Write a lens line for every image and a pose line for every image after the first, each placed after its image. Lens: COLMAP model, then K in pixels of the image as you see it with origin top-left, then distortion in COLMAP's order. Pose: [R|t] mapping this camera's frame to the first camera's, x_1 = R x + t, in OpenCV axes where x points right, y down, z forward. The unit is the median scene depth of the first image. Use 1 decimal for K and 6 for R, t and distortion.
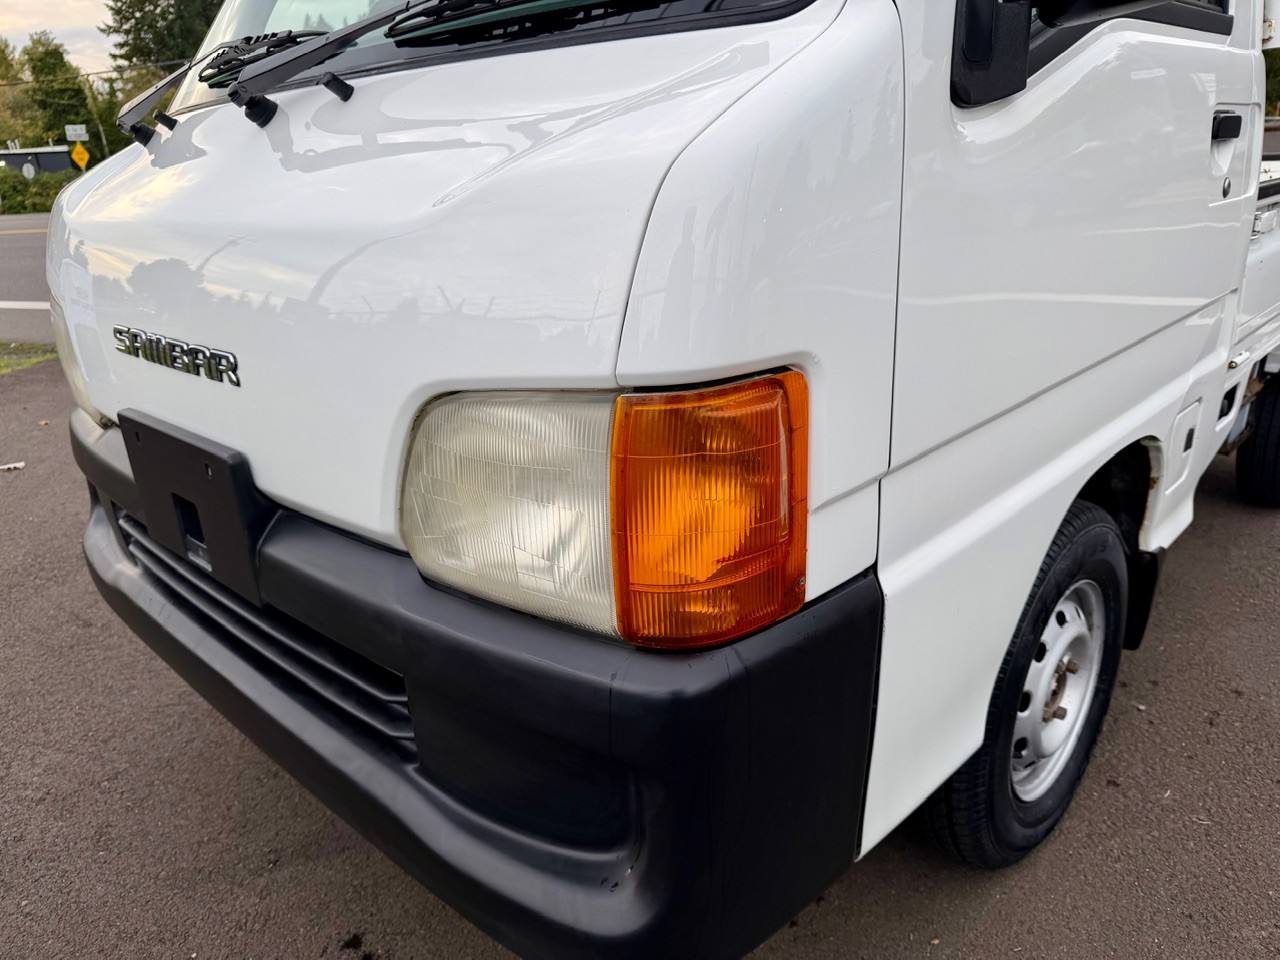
lens RADIAL K [[926.1, 0, 637.7], [0, 926.1, 456.7], [0, 0, 1]] dist [0.028871, -0.044576]
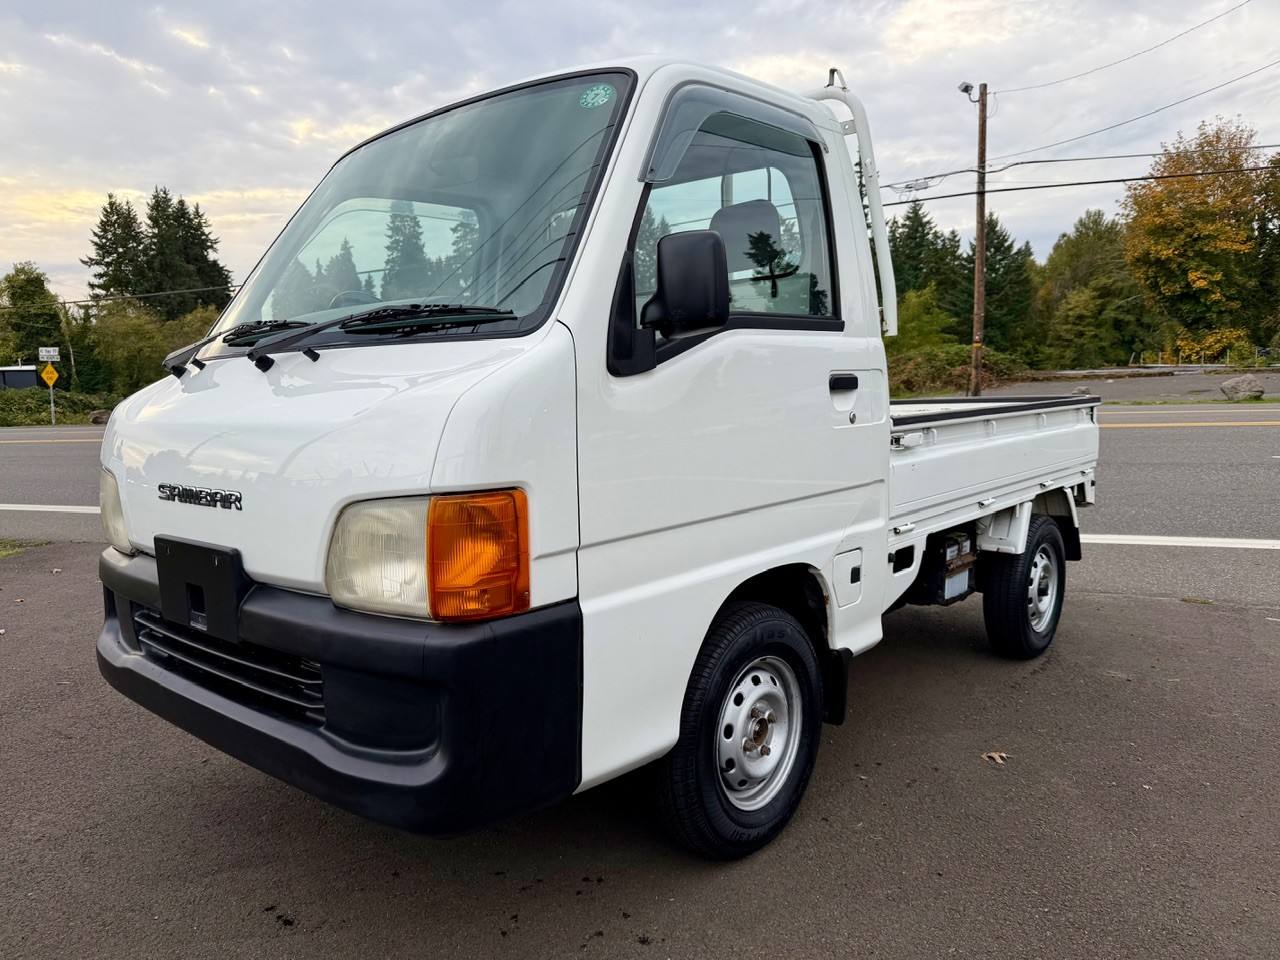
lens RADIAL K [[926.1, 0, 660.6], [0, 926.1, 464.7], [0, 0, 1]] dist [0.028871, -0.044576]
pose [[0.997296, 0.016542, 0.071599, 0.159937], [0.000203, 0.973709, -0.227794, 0.158642], [-0.073484, 0.227193, 0.971073, -0.527123]]
